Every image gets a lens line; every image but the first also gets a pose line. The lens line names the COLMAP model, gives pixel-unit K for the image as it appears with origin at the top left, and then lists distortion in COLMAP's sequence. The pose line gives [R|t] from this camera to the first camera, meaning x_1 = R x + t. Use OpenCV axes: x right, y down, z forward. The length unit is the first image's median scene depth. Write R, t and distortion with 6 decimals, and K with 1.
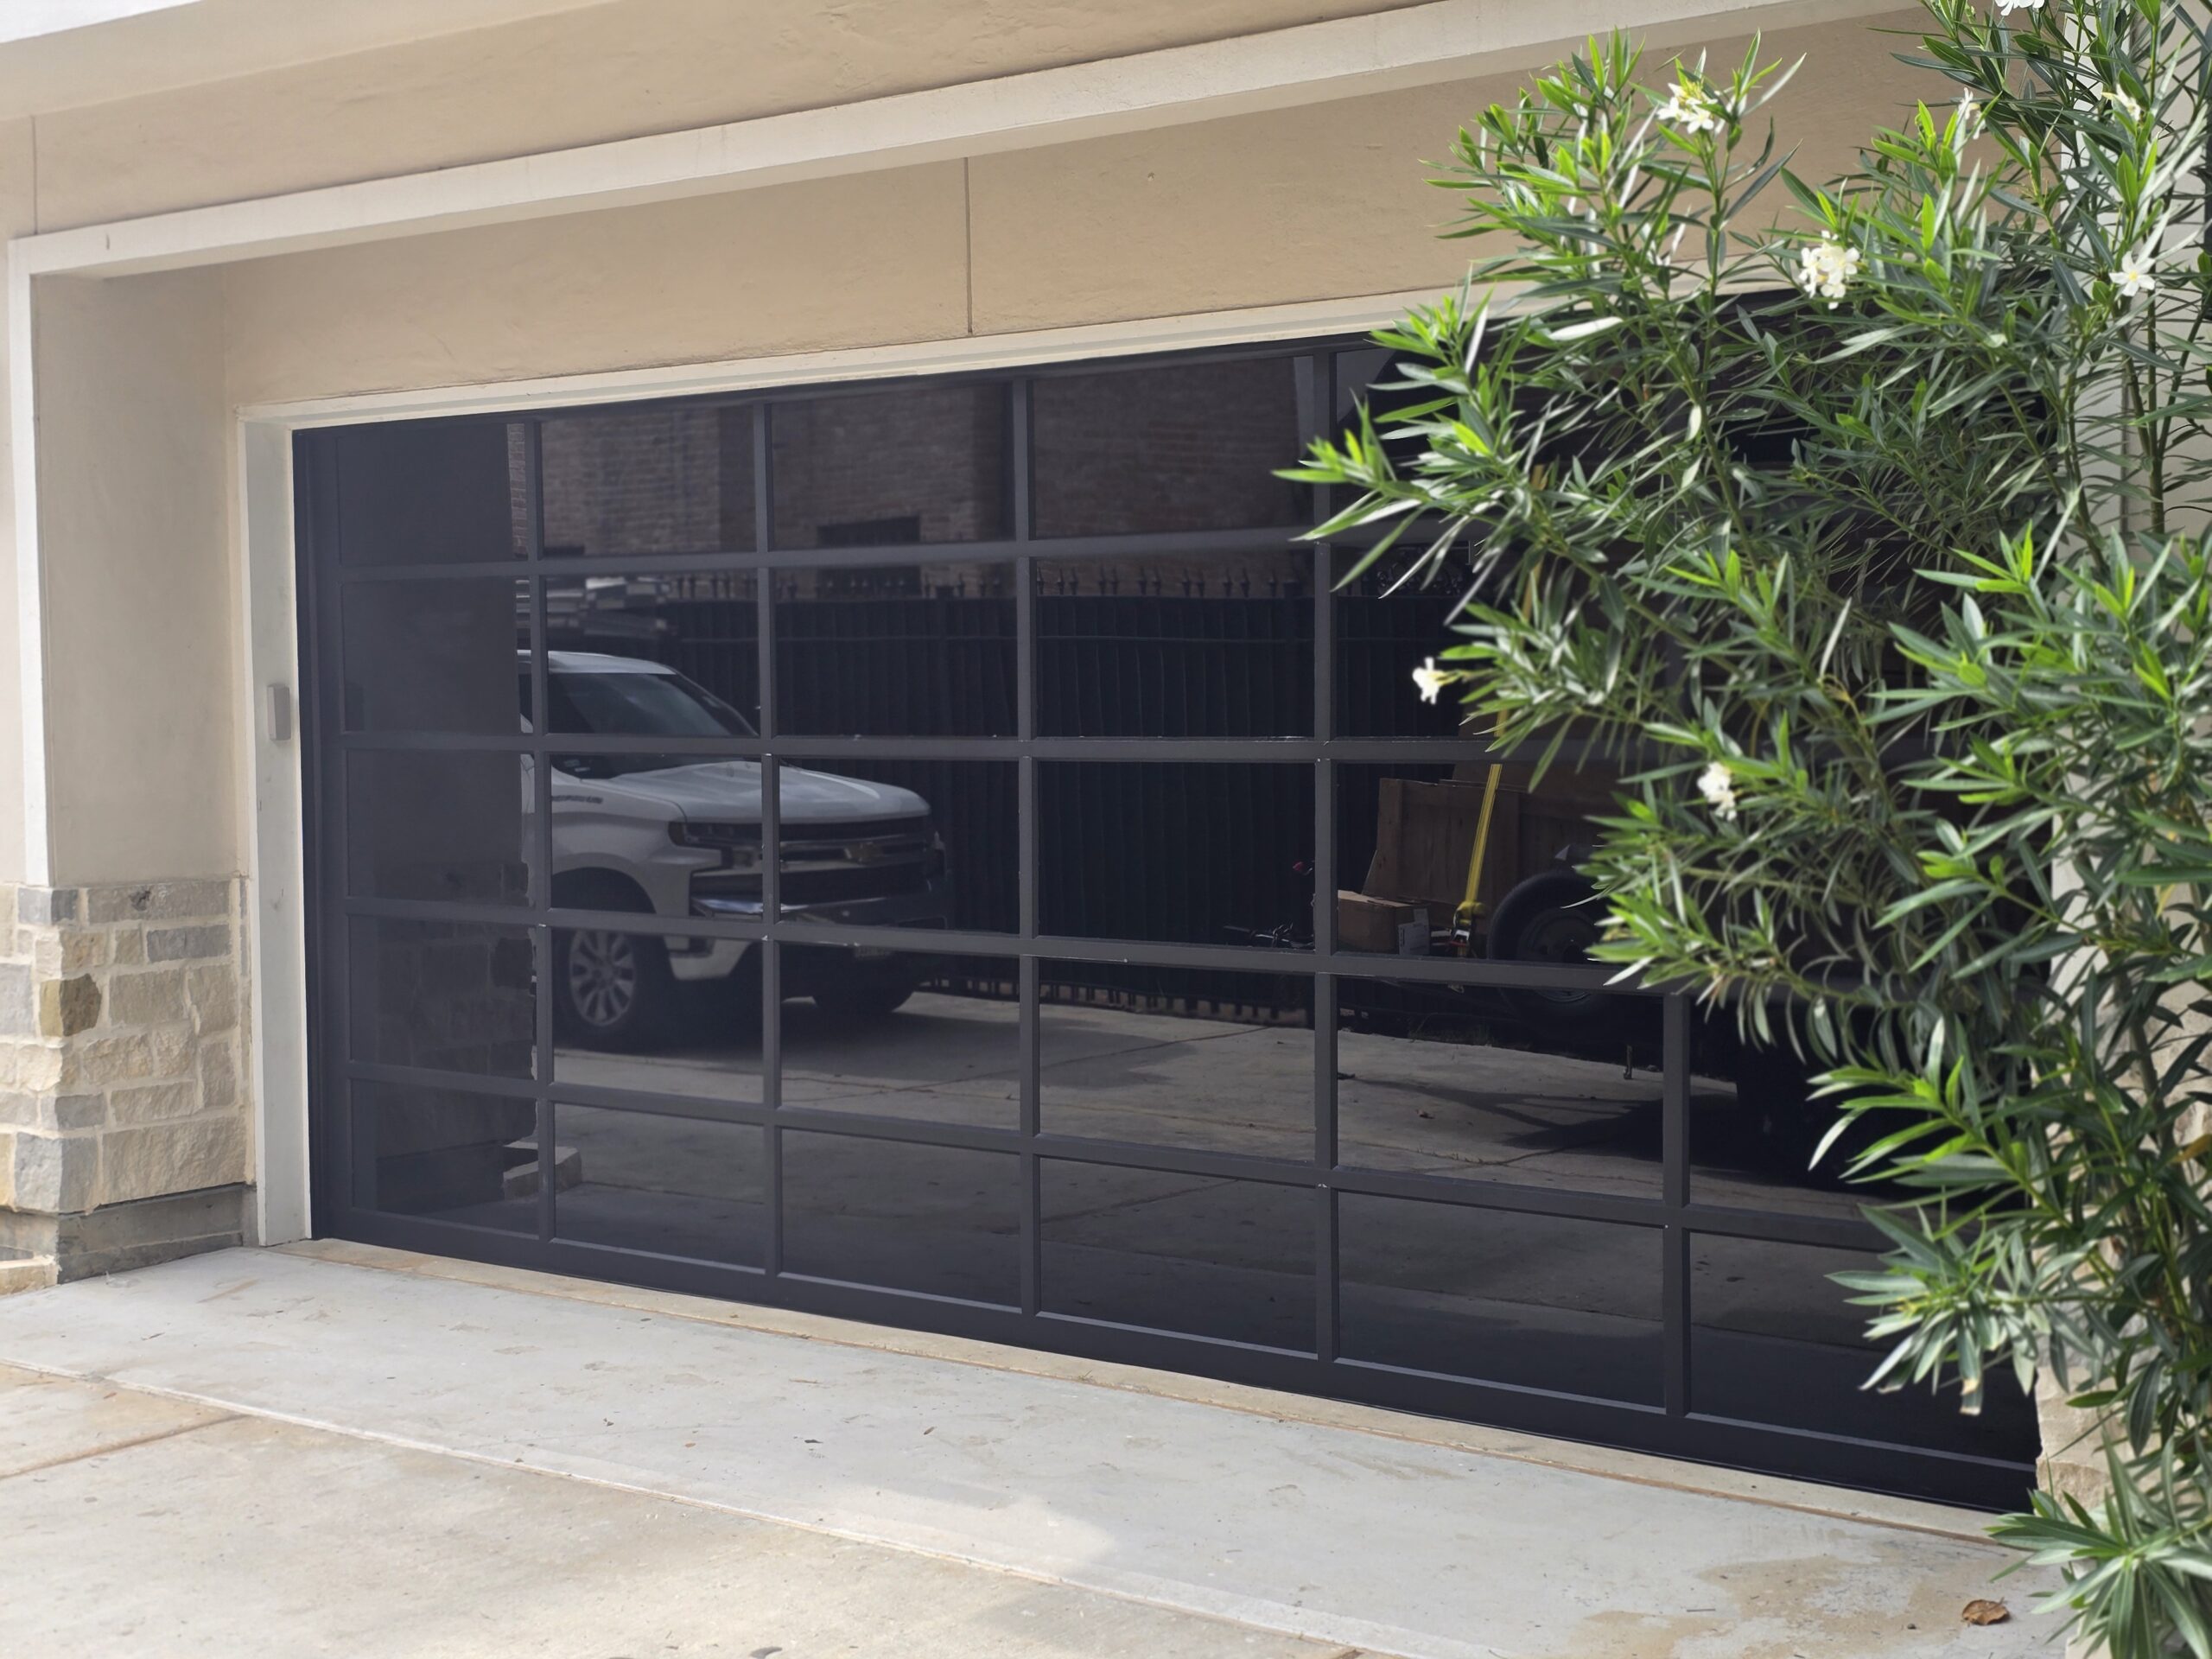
lens RADIAL K [[2972.8, 0, 1106.0], [0, 2972.8, 829.5], [0, 0, 1]] dist [0.169282, -0.563271]
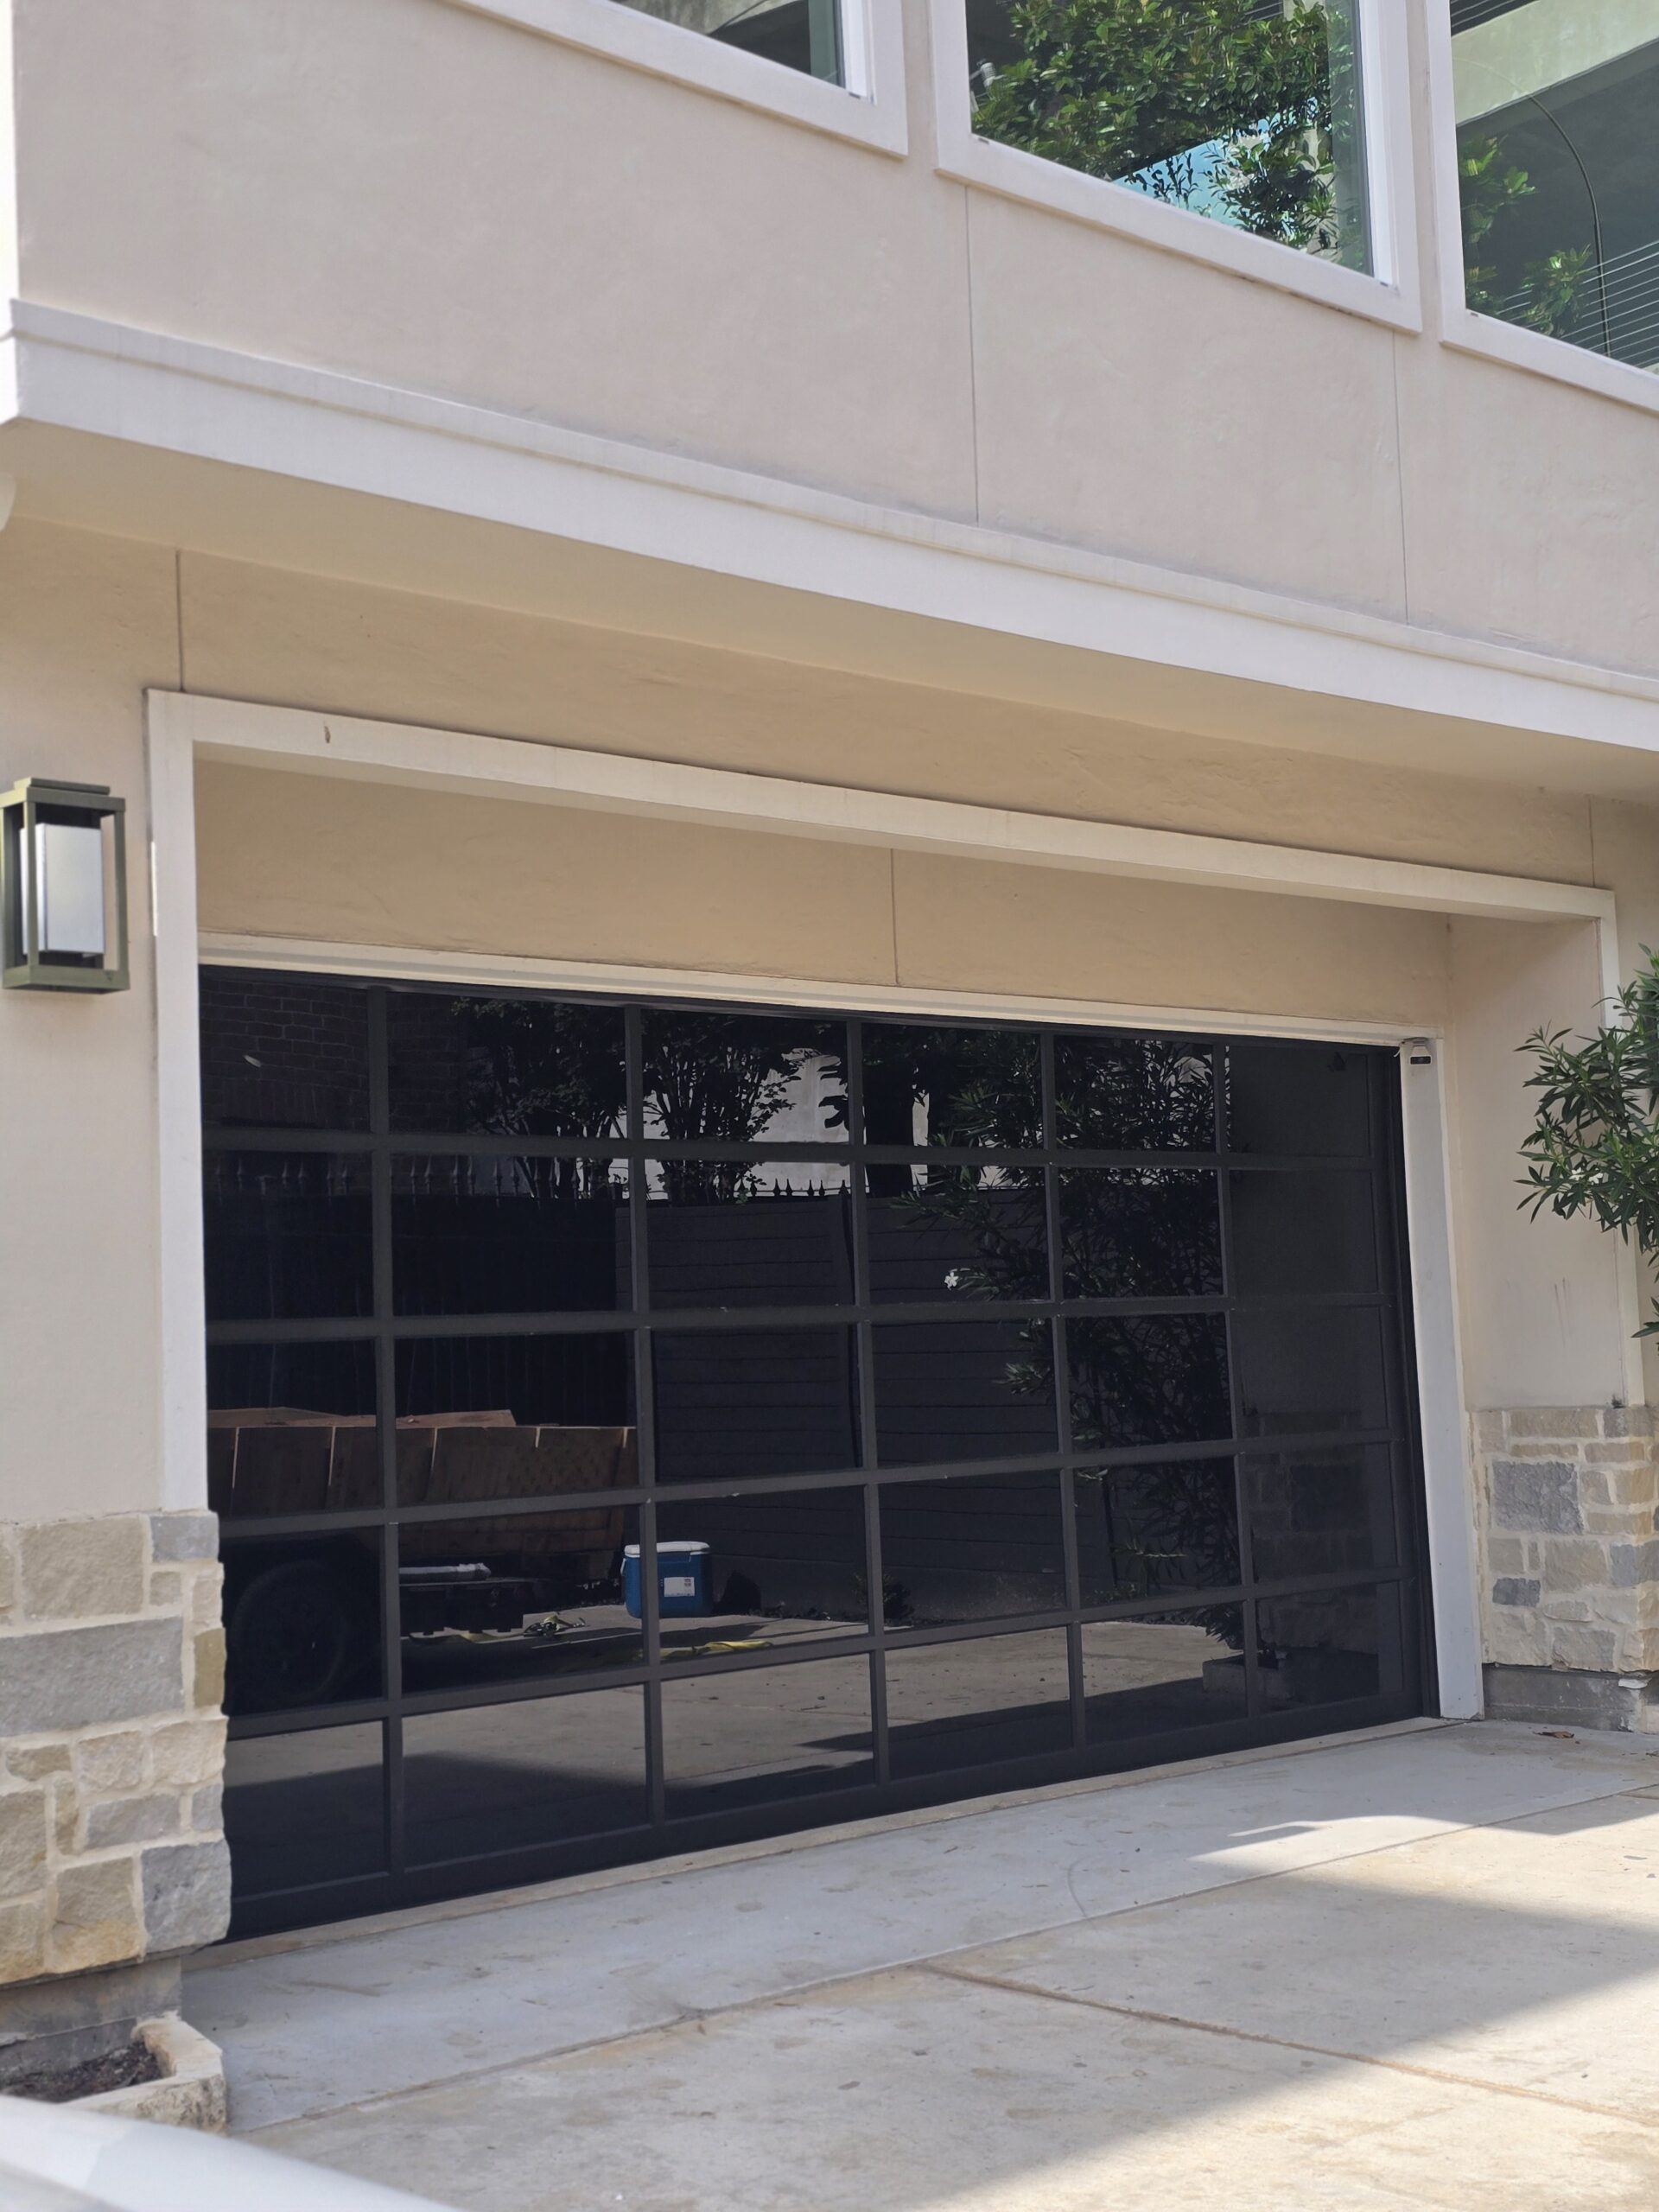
lens RADIAL K [[2972.8, 0, 829.5], [0, 2972.8, 1106.0], [0, 0, 1]] dist [0.169282, -0.563271]
pose [[0.166027, 0.078162, 0.983019, -1.160264], [0.079807, 0.992519, -0.092396, -0.000185], [-0.982886, 0.093792, 0.158547, 0.750002]]
